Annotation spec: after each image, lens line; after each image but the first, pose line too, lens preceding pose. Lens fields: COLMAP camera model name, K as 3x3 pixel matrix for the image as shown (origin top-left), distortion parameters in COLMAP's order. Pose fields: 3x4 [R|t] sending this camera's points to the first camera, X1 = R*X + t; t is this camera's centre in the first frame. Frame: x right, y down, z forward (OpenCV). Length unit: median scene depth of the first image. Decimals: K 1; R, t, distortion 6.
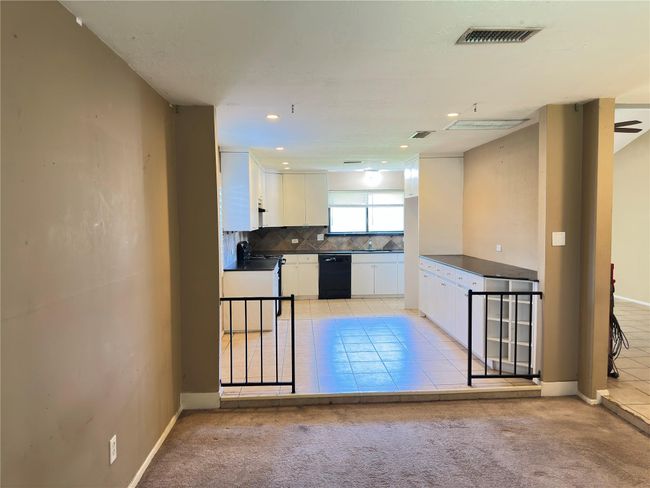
lens RADIAL K [[460.1, 0, 324.0], [0, 460.1, 239.9], [0, 0, 1]] dist [-0.000290, -0.003979]
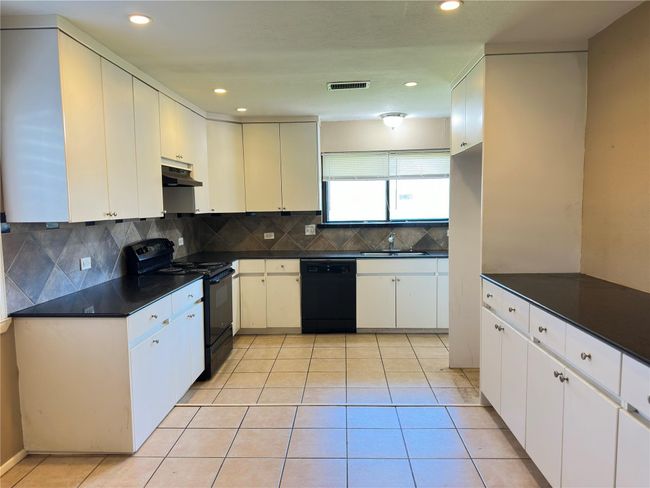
lens RADIAL K [[460.1, 0, 325.6], [0, 460.1, 250.2], [0, 0, 1]] dist [-0.000290, -0.003979]
pose [[0.995751, 0.003489, -0.092016, 0.070131], [0.001180, 0.998716, 0.050643, -0.009625], [0.092074, -0.050537, 0.994469, 0.394769]]
